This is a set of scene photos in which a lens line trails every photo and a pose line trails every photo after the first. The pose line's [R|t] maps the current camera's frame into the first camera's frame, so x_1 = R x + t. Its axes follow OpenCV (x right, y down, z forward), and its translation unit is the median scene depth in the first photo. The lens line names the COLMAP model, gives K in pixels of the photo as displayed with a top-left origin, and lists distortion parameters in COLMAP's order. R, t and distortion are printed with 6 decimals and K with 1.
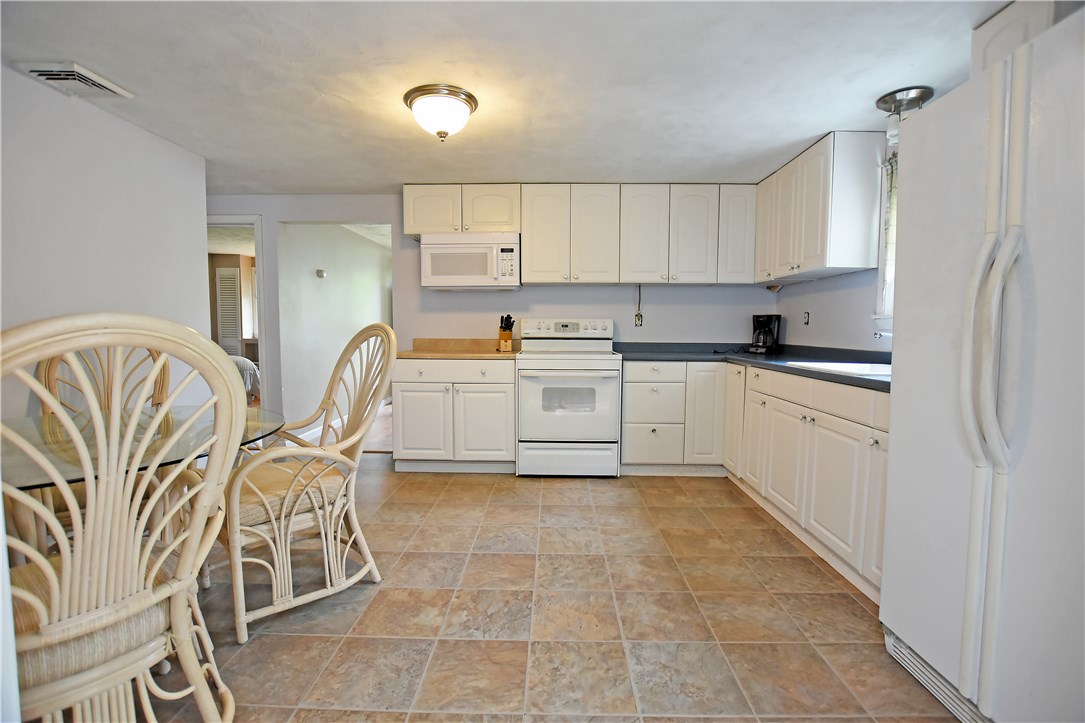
lens RADIAL K [[477.9, 0, 543.4], [0, 477.9, 365.5], [0, 0, 1]] dist [-0.025165, 0.000762]
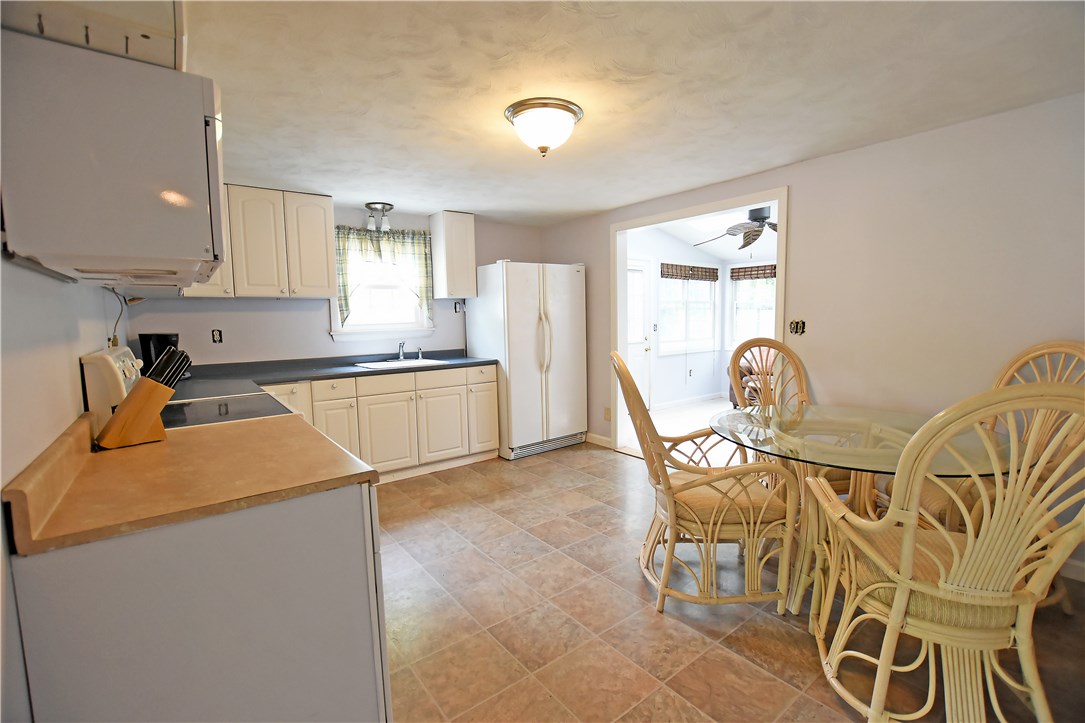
lens RADIAL K [[477.9, 0, 545.6], [0, 477.9, 363.2], [0, 0, 1]] dist [-0.025568, 0.000618]
pose [[-0.630511, -0.068615, 0.773142, -0.885057], [0.074232, 0.986189, 0.148059, -0.191284], [-0.772623, 0.150745, -0.616709, 1.494613]]
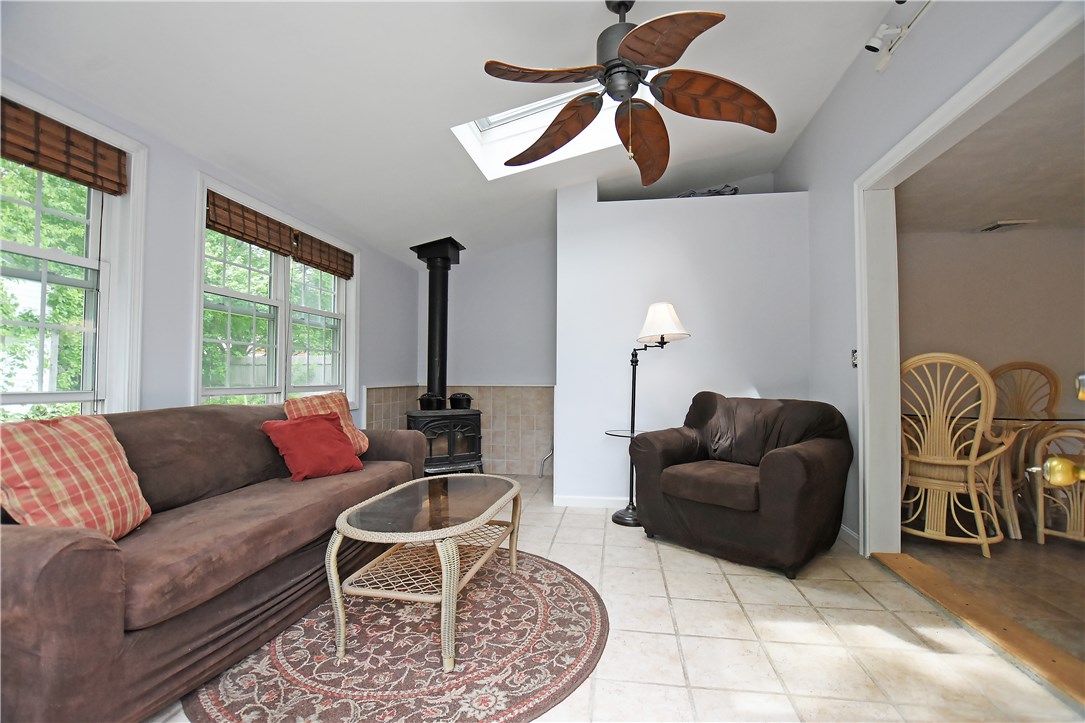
lens RADIAL K [[477.9, 0, 545.6], [0, 477.9, 363.2], [0, 0, 1]] dist [-0.025568, 0.000618]
pose [[-0.144962, -0.034431, -0.988838, 0.822645], [-0.081022, 0.996451, -0.022818, 0.077222], [0.986114, 0.076810, -0.147238, -0.360356]]
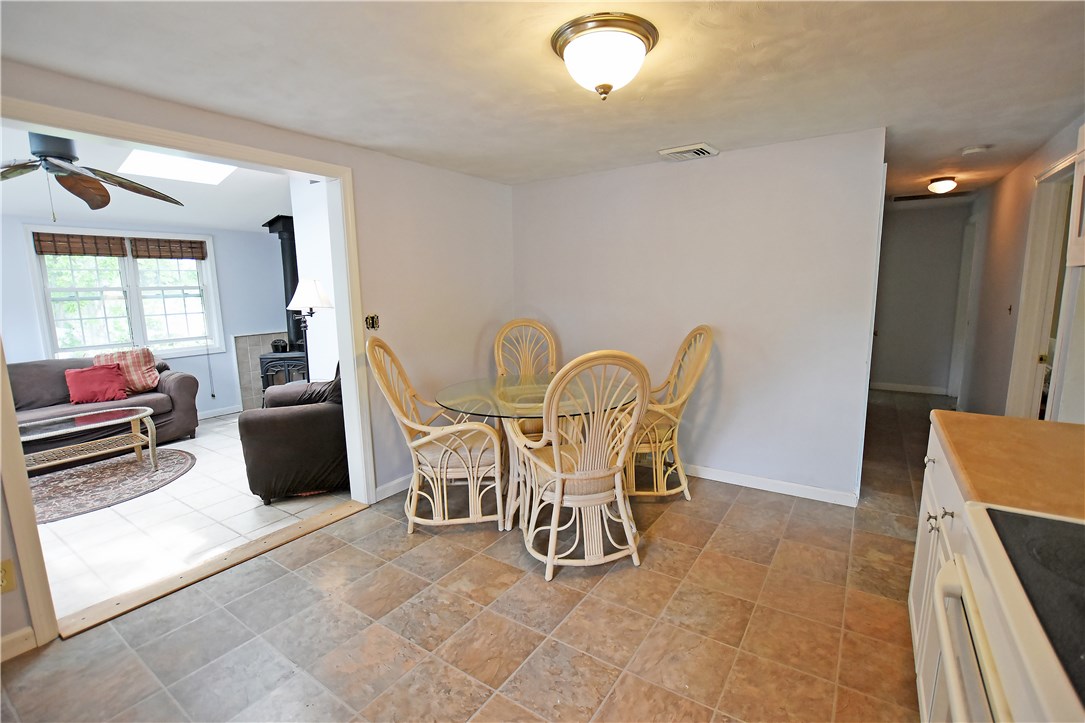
lens RADIAL K [[487.7, 0, 544.0], [0, 487.7, 365.7], [0, 0, 1]] dist [-0.026542, 0.000469]
pose [[-0.540735, 0.136704, -0.830011, 0.433516], [-0.049999, 0.979739, 0.193938, -0.203780], [0.839706, 0.146369, -0.522944, 1.233769]]
